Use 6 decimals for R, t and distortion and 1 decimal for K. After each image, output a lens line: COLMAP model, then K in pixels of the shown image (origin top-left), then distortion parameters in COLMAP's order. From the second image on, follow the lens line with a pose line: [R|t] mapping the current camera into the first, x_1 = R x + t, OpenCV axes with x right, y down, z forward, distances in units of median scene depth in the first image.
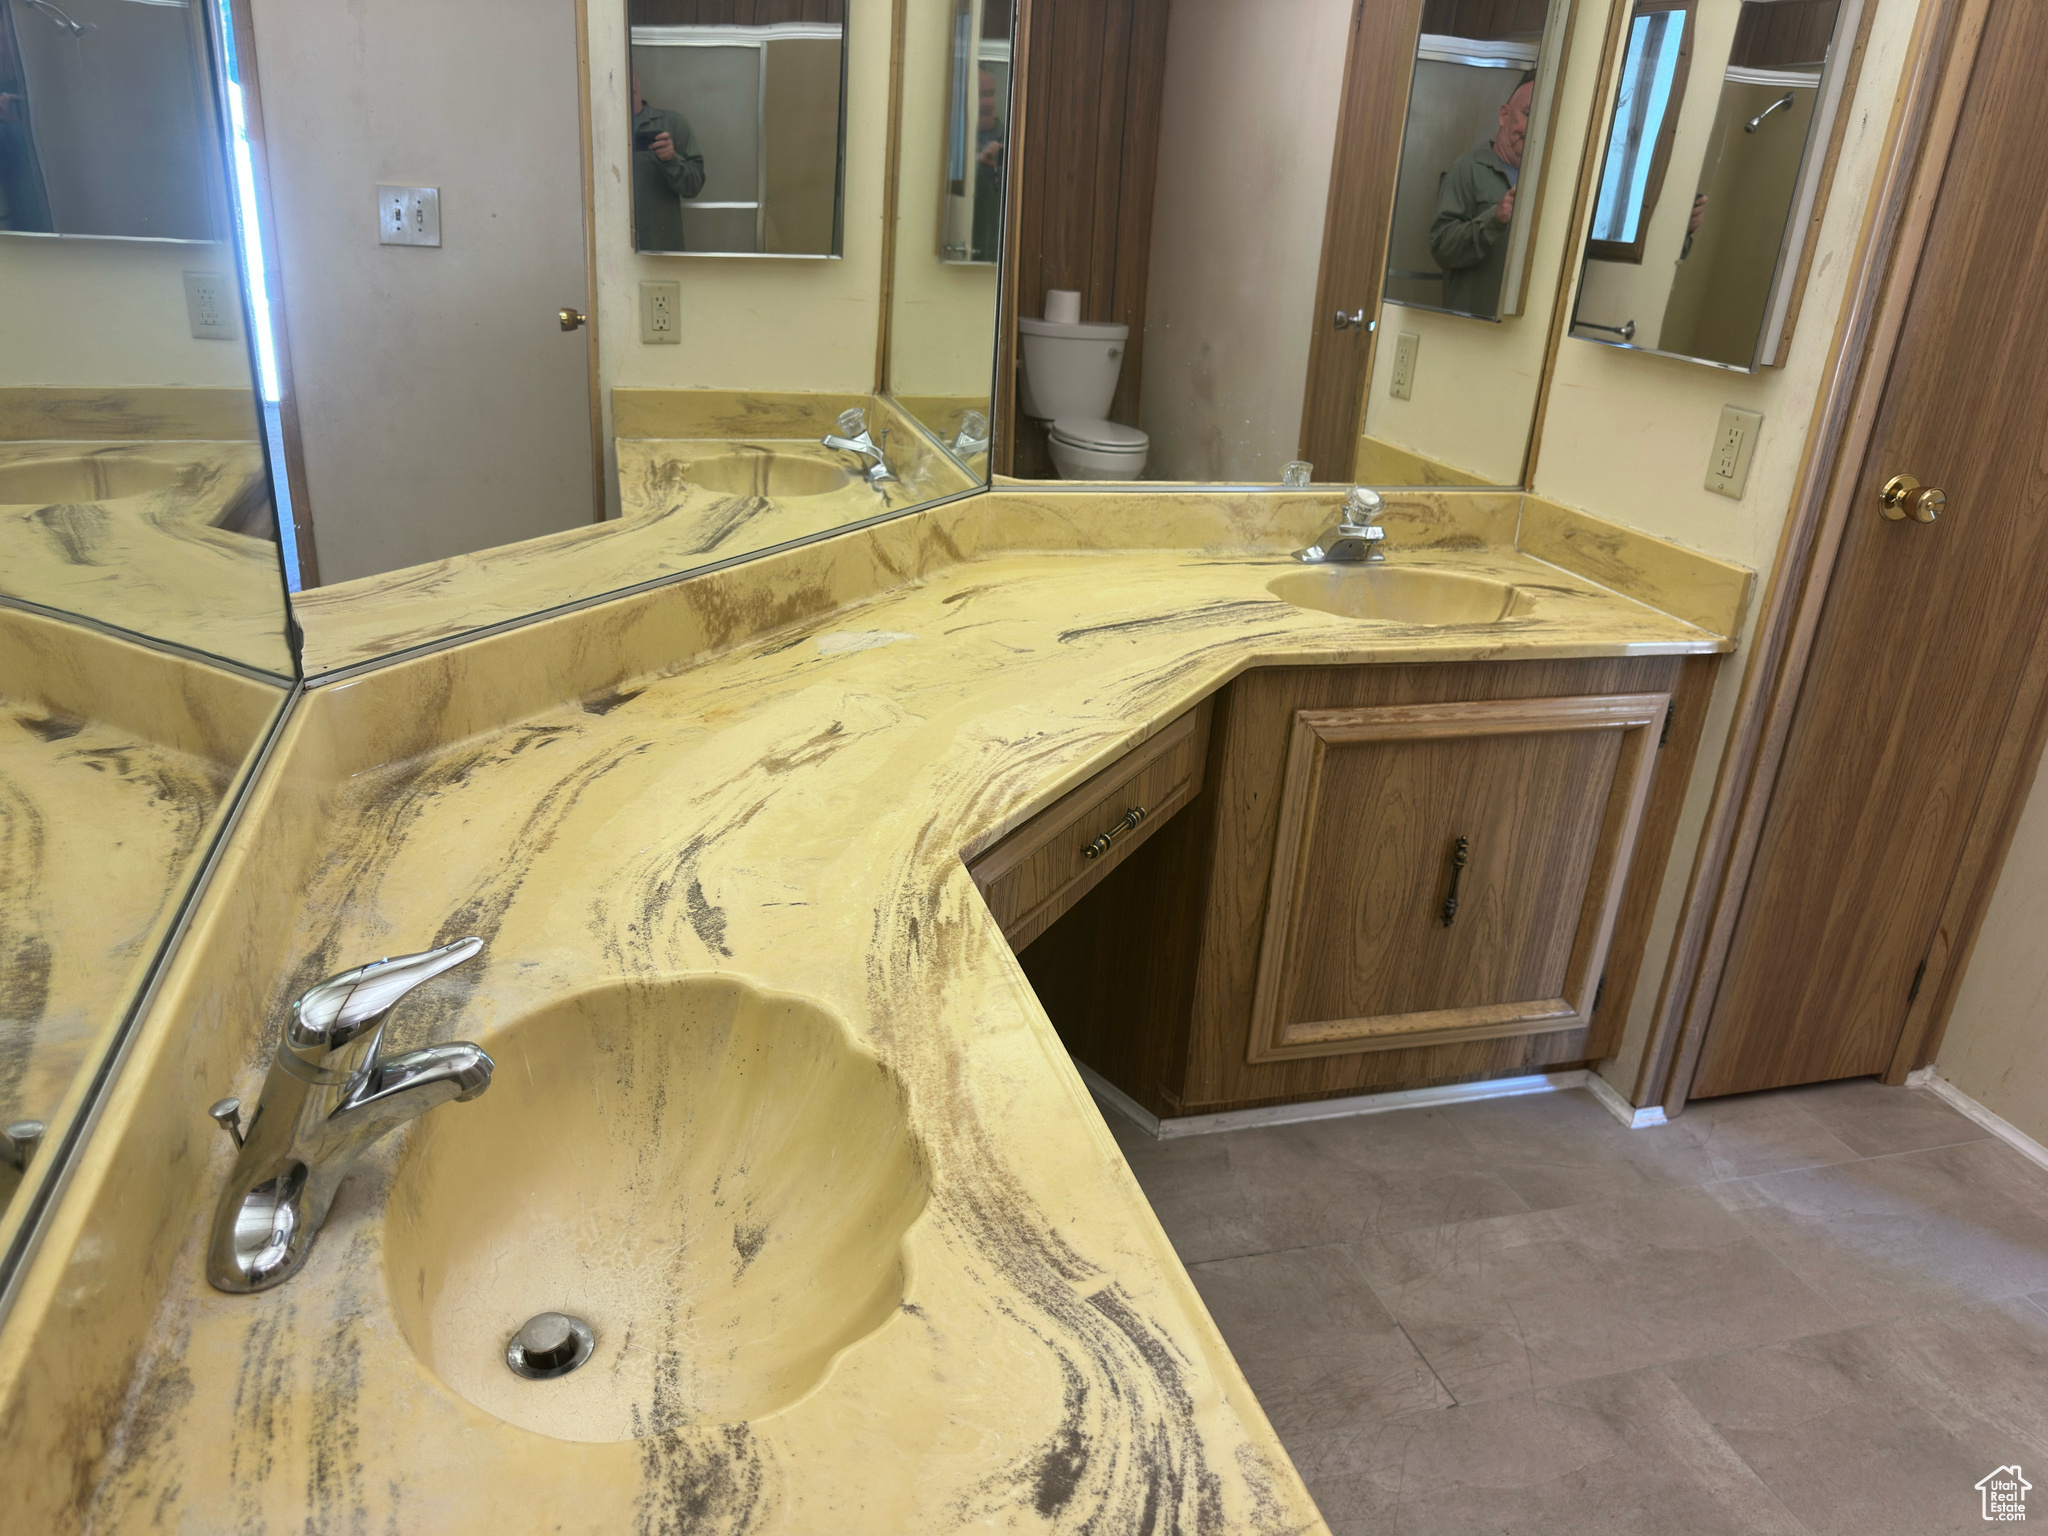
lens RADIAL K [[1425.8, 0, 1011.9], [0, 1425.8, 766.3], [0, 0, 1]] dist [0.131543, -0.183832]
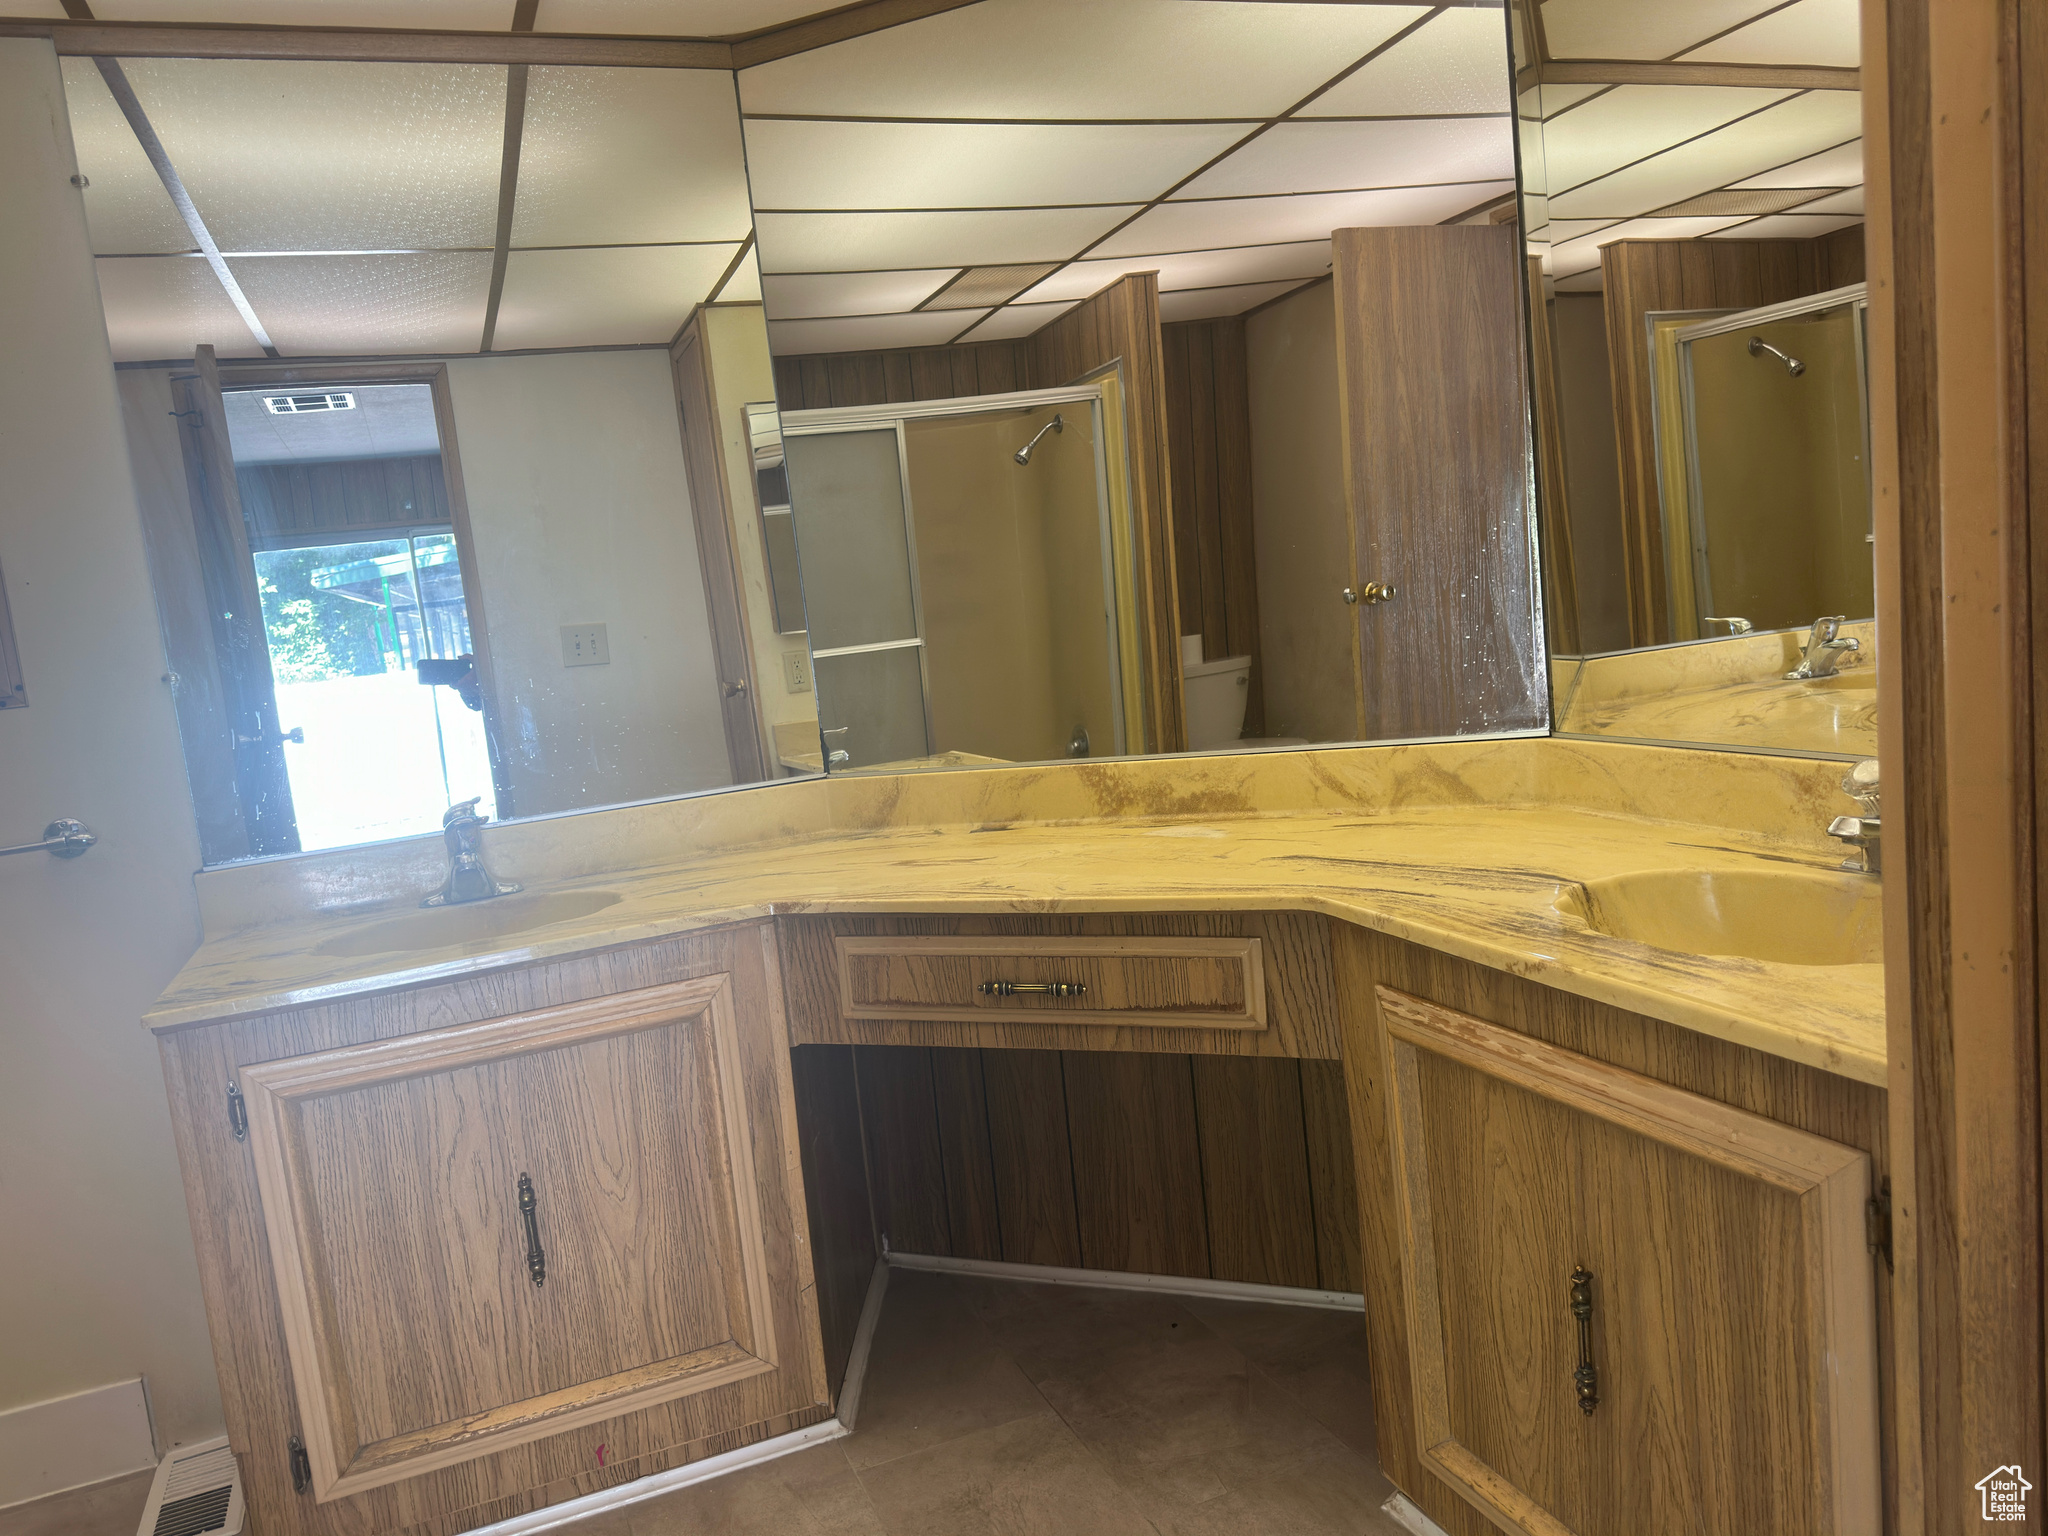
lens RADIAL K [[1425.8, 0, 1011.9], [0, 1425.8, 766.3], [0, 0, 1]] dist [0.131543, -0.183832]
pose [[0.107467, 0.053450, -0.992771, 0.962808], [-0.271028, 0.962309, 0.022471, -0.117772], [0.956554, 0.266653, 0.117903, 0.653943]]
